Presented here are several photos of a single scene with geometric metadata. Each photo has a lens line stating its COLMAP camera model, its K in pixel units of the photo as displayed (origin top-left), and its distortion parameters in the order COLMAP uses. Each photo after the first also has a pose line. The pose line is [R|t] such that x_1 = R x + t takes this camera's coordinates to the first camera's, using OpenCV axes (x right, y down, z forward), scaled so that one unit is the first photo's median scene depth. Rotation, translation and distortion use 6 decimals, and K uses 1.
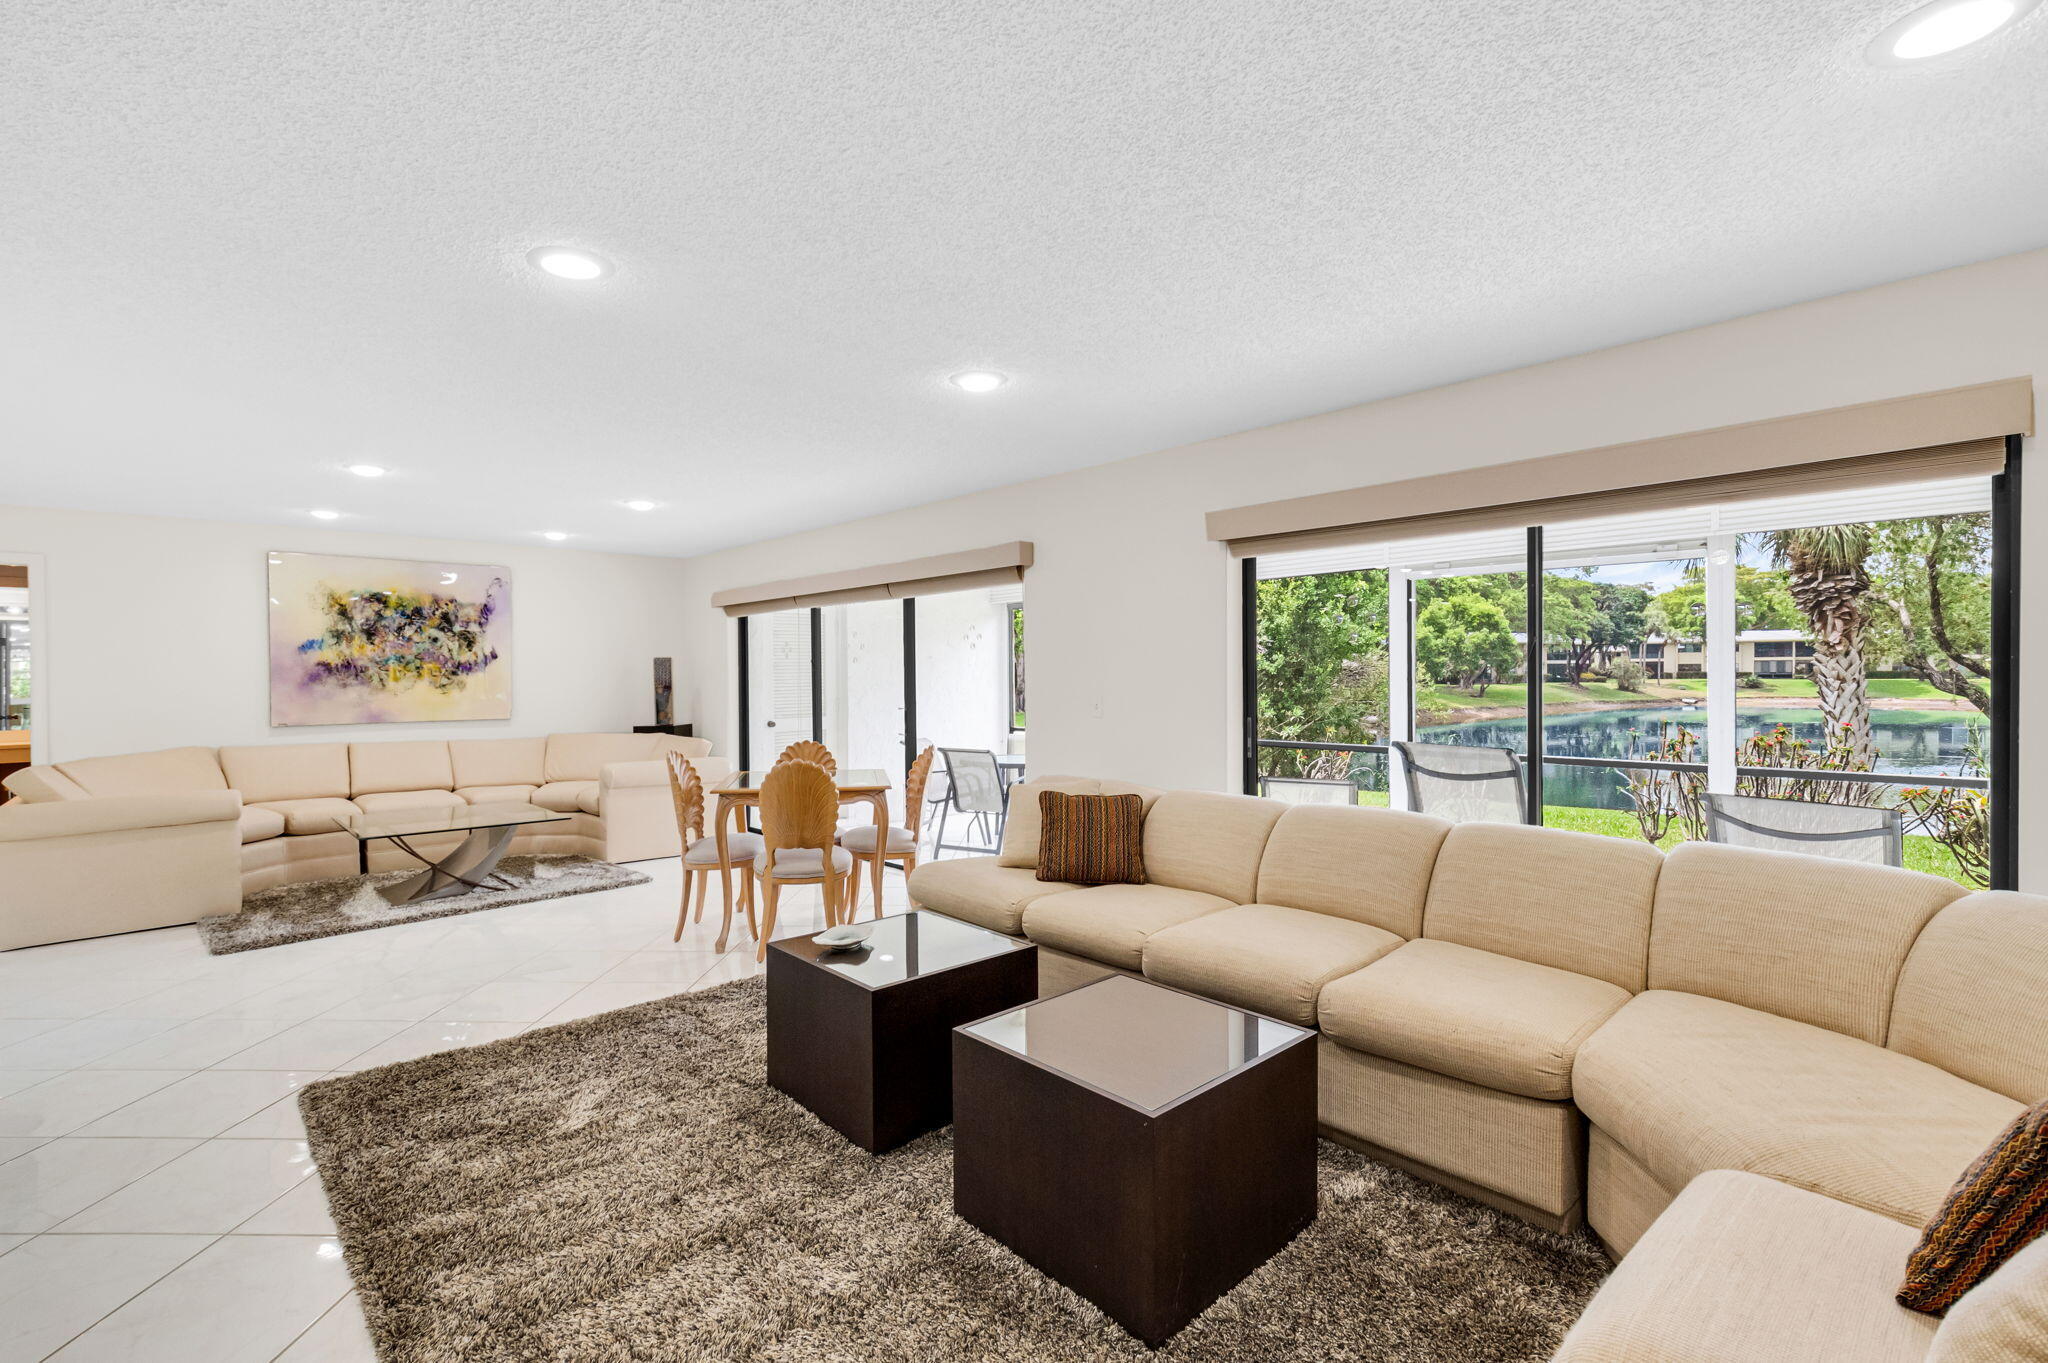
lens RADIAL K [[926.0, 0, 1018.4], [0, 926.0, 685.5], [0, 0, 1]] dist [-0.000617, -0.000300]
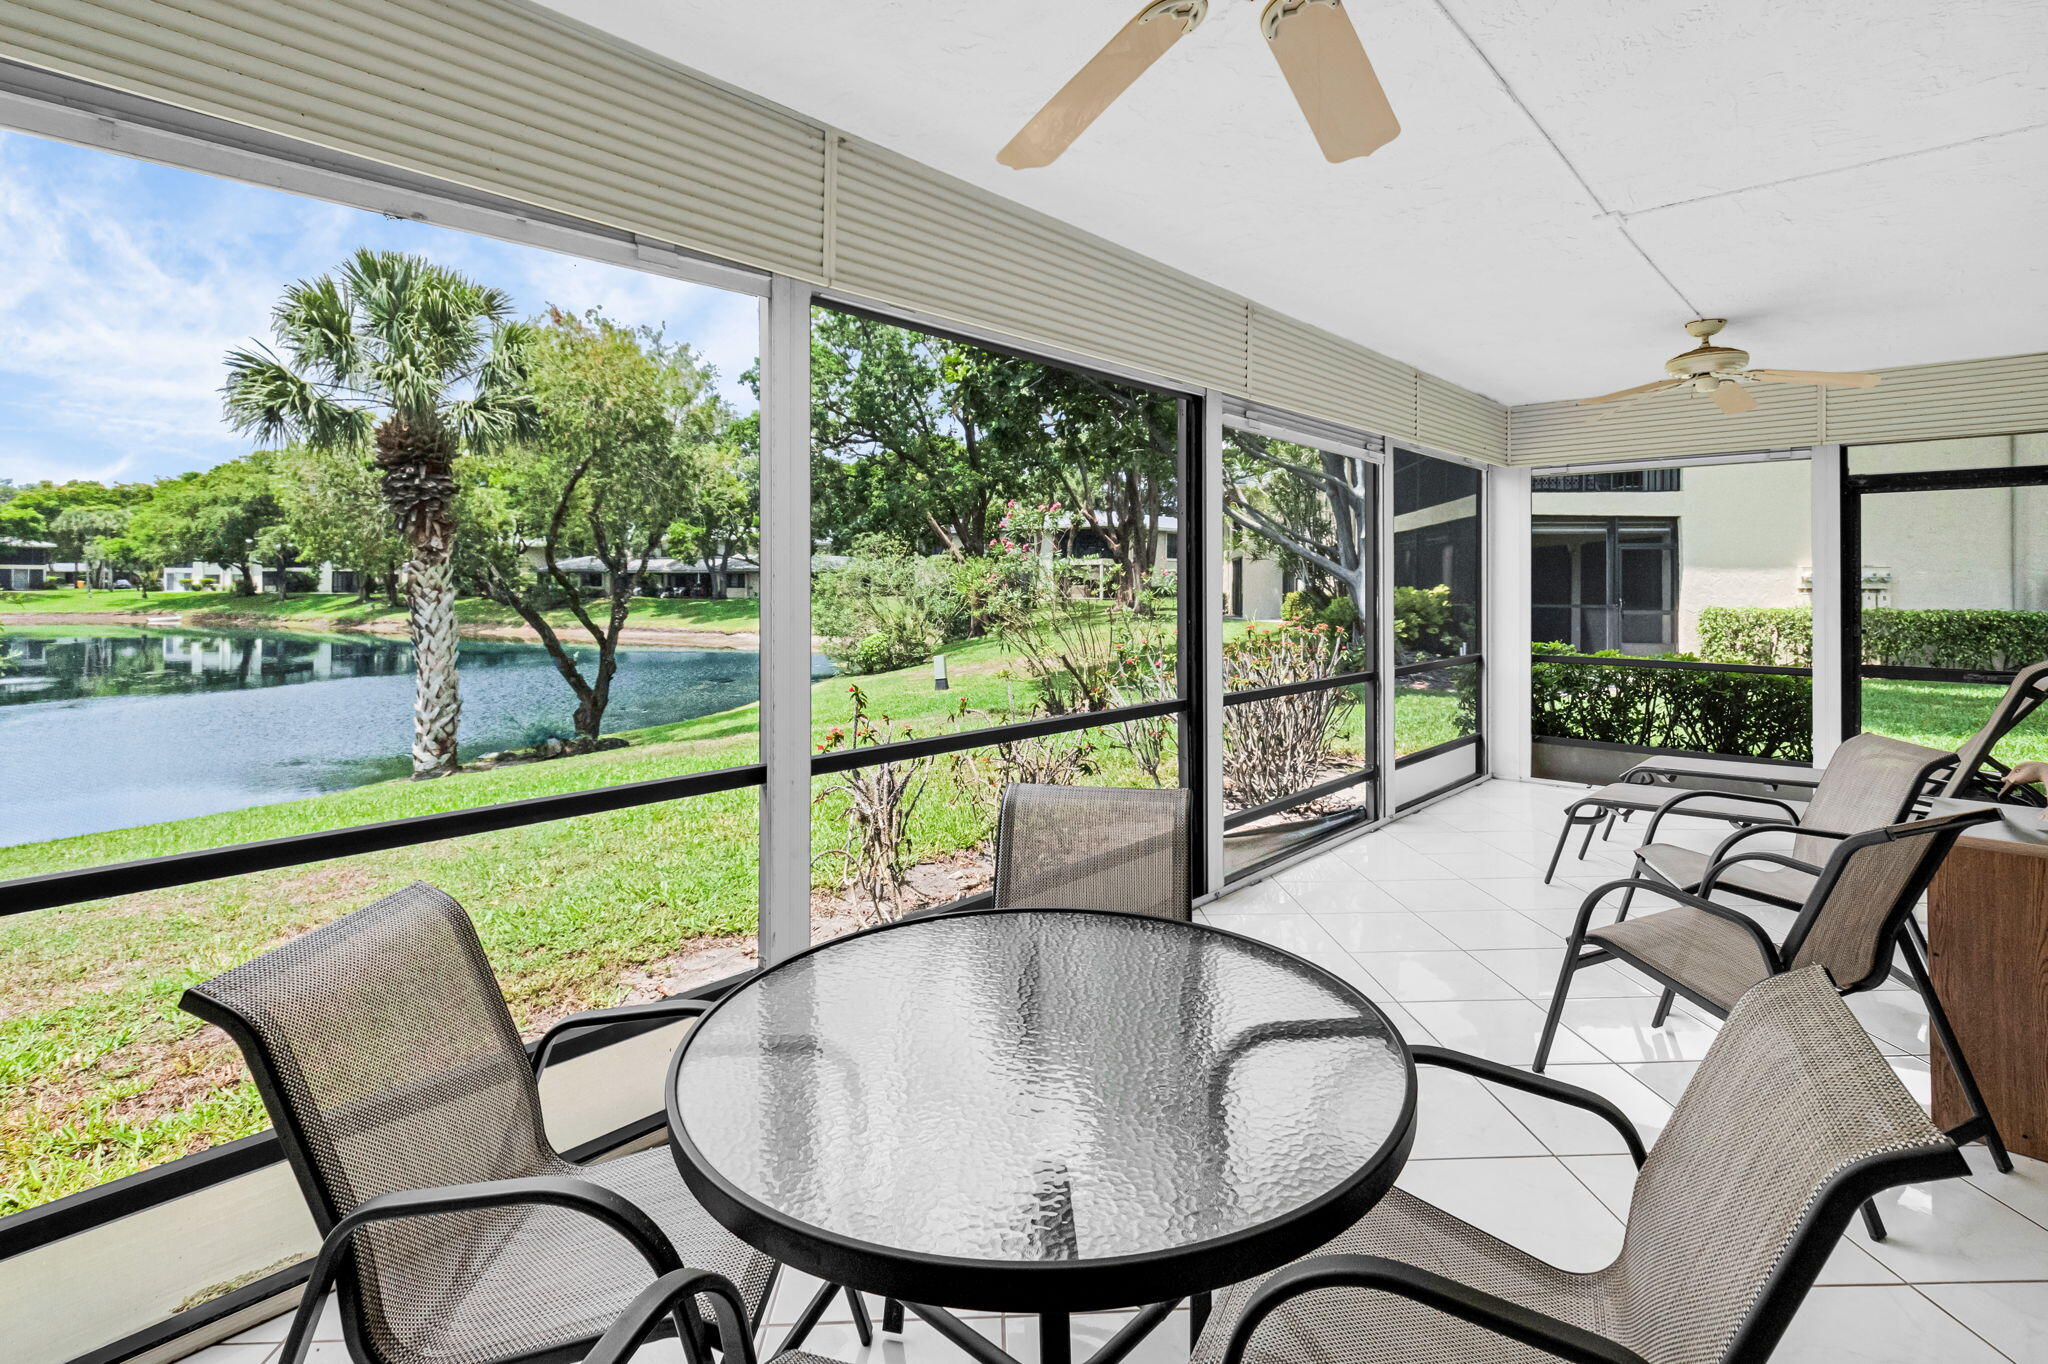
lens RADIAL K [[966.4, 0, 1008.4], [0, 966.4, 577.1], [0, 0, 1]] dist [0.004914, 0.000693]
pose [[-0.057590, 0.011788, 0.998271, -0.019314], [0.009720, 0.999890, -0.011247, -0.000565], [-0.998293, 0.009055, -0.057698, 0.106256]]
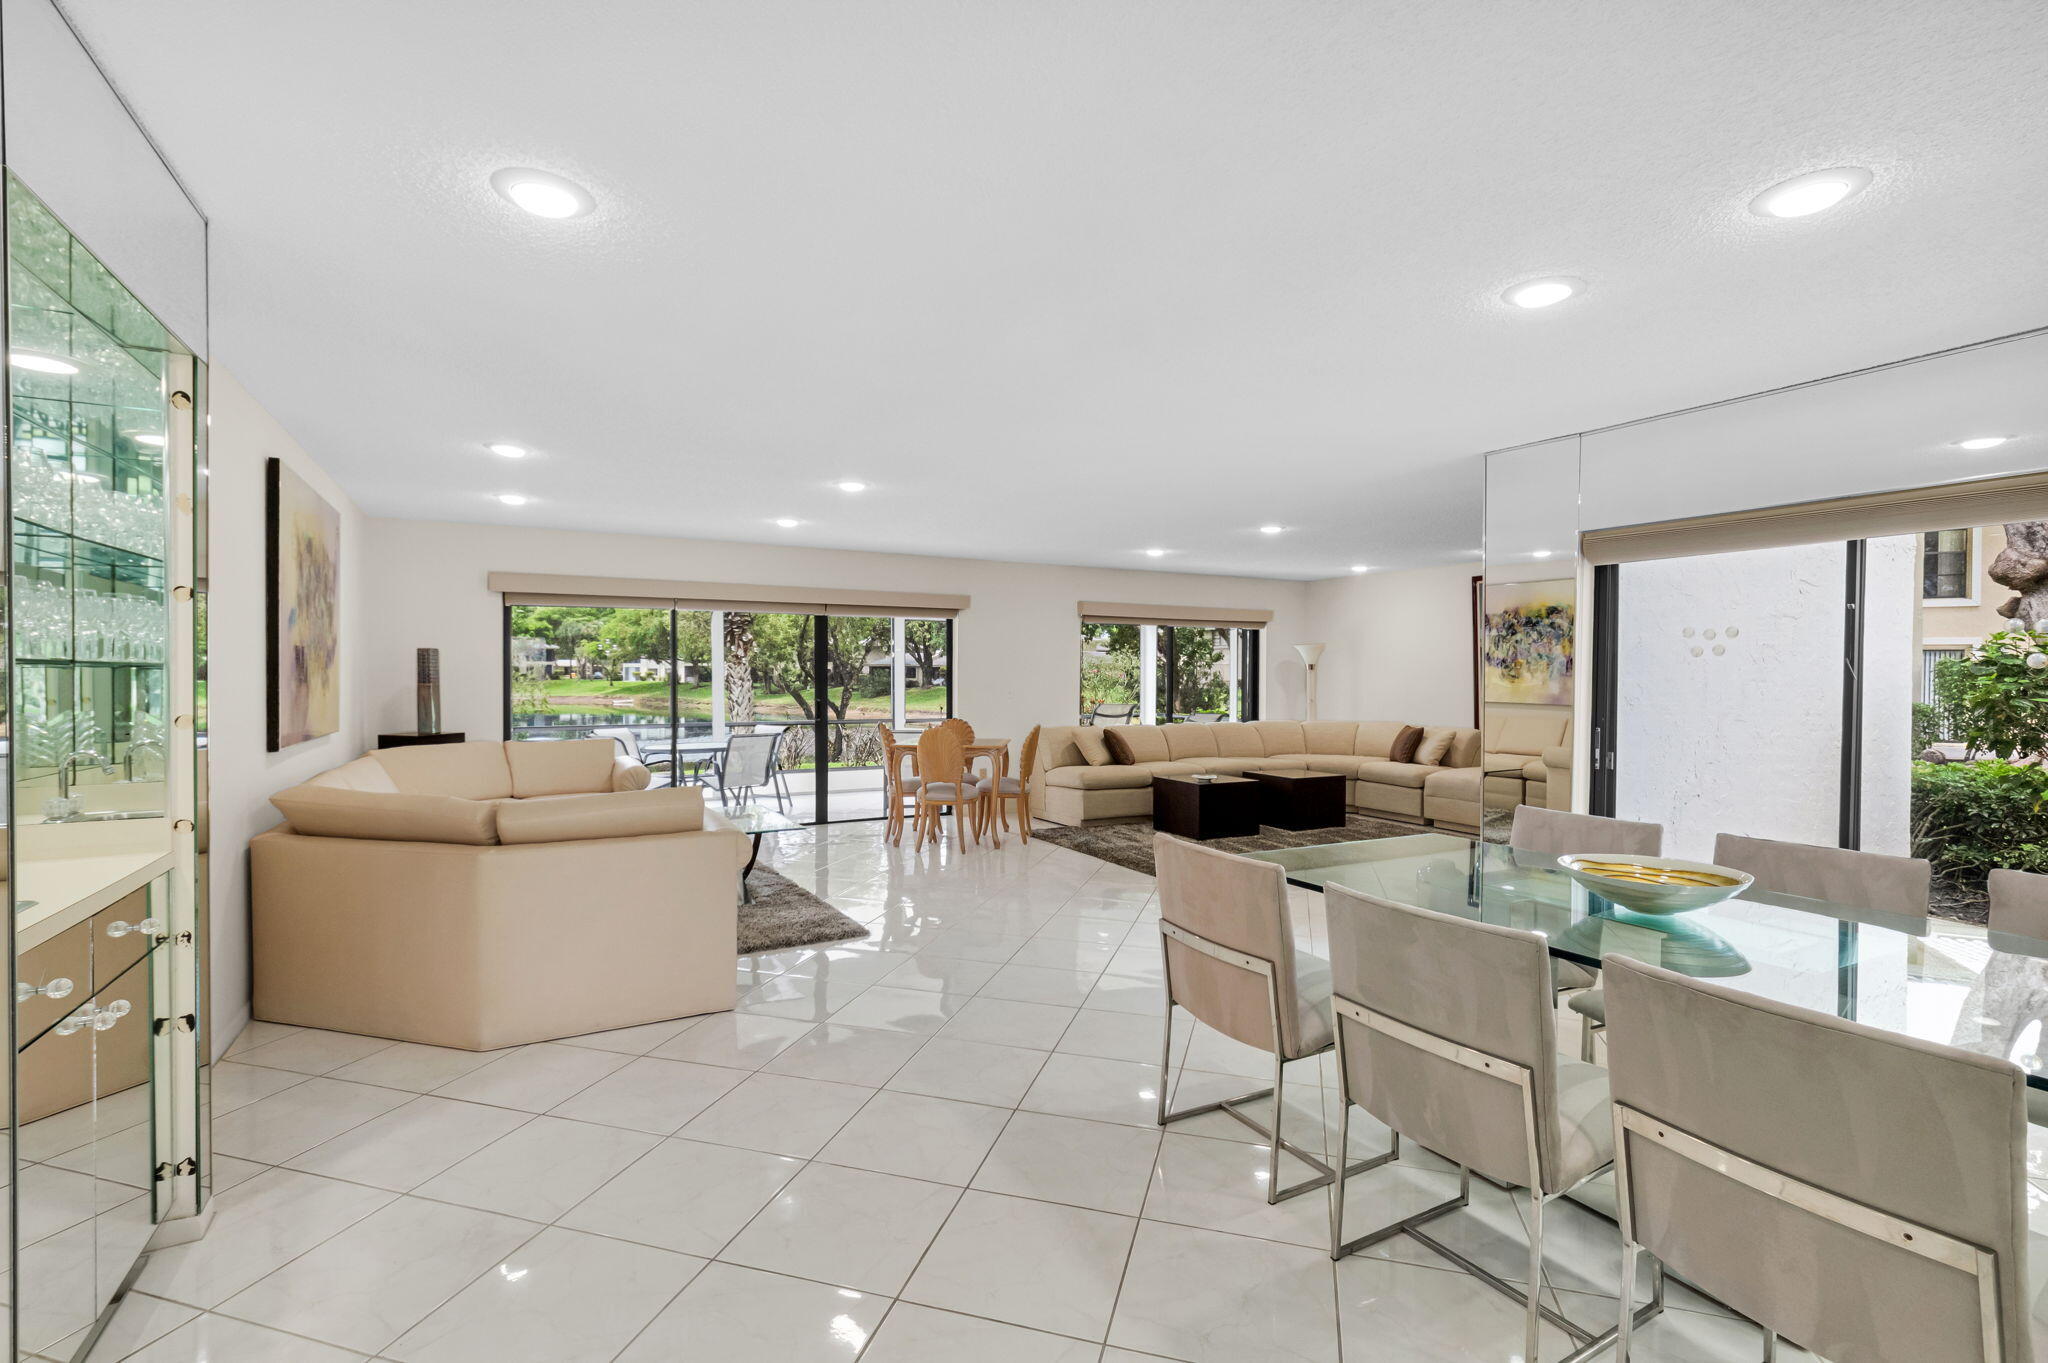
lens RADIAL K [[934.3, 0, 1022.3], [0, 934.3, 694.5], [0, 0, 1]] dist [-0.002178, -0.000585]
pose [[0.253727, -0.013724, 0.967178, -0.109355], [0.005684, 0.999903, 0.012697, 0.000231], [-0.967259, 0.002275, 0.253781, 0.031164]]
